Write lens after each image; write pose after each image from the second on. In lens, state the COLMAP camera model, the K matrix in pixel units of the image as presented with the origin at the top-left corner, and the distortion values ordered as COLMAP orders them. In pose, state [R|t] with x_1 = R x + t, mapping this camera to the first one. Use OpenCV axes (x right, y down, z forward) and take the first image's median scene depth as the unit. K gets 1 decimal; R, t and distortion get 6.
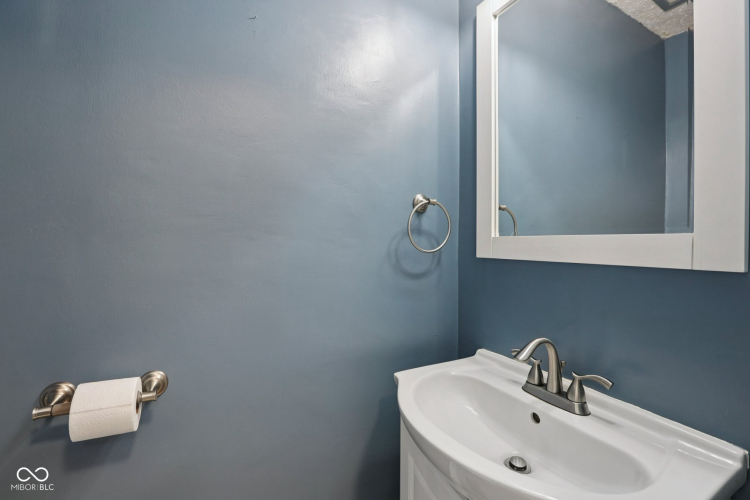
lens RADIAL K [[342.0, 0, 377.3], [0, 342.0, 246.7], [0, 0, 1]] dist [-0.045364, 0.013534]
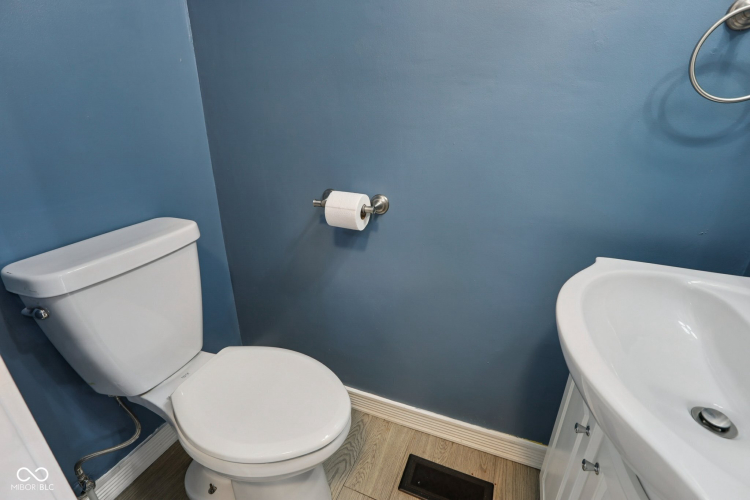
lens RADIAL K [[342.0, 0, 377.3], [0, 342.0, 246.7], [0, 0, 1]] dist [-0.045364, 0.013534]
pose [[0.647501, 0.290273, -0.704616, 0.246536], [-0.006828, 0.926787, 0.375524, 0.040871], [0.762034, -0.238341, 0.602078, 0.095689]]
